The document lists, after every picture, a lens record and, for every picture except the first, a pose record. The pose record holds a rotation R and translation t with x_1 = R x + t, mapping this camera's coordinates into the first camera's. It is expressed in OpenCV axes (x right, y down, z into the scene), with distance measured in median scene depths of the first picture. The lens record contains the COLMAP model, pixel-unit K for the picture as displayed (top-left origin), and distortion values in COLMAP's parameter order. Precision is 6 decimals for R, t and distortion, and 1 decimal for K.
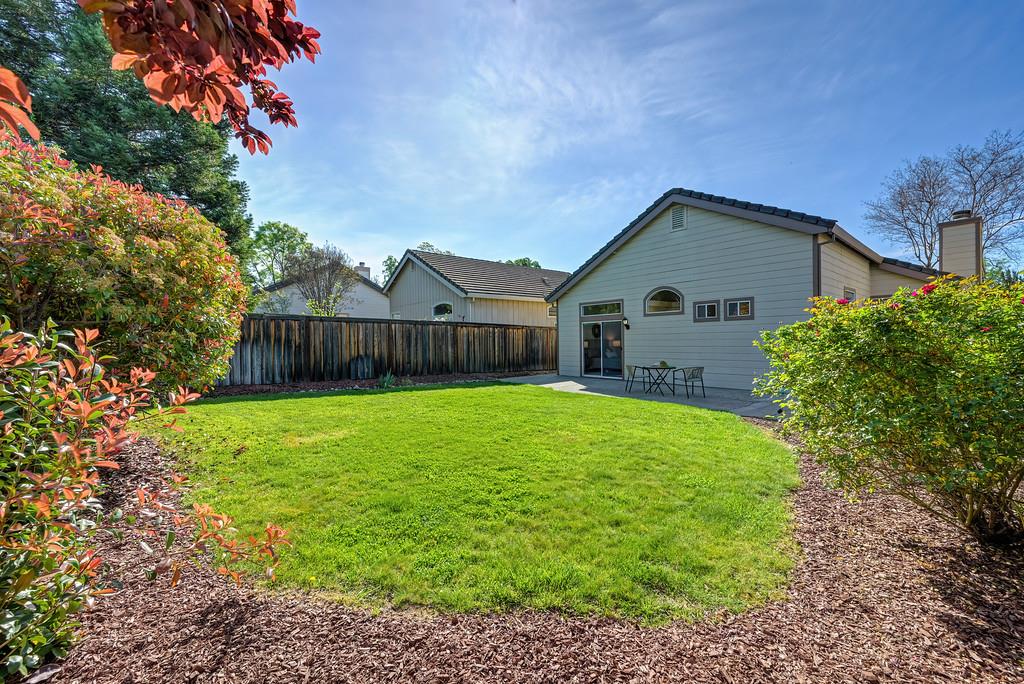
lens RADIAL K [[401.7, 0, 509.6], [0, 401.7, 345.2], [0, 0, 1]] dist [0.000775, -0.000086]
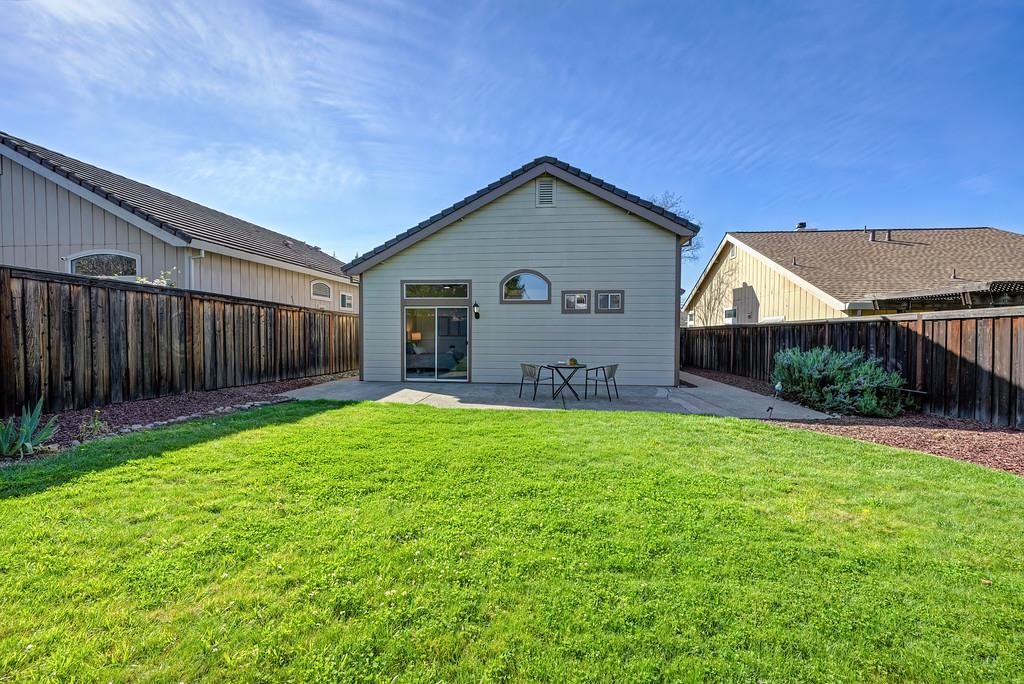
lens RADIAL K [[401.7, 0, 512.9], [0, 401.7, 345.5], [0, 0, 1]] dist [0.000775, -0.000086]
pose [[0.709663, -0.006272, 0.704513, -0.207918], [-0.006318, 0.999863, 0.015267, 0.001222], [-0.704513, -0.015285, 0.709527, 0.364624]]
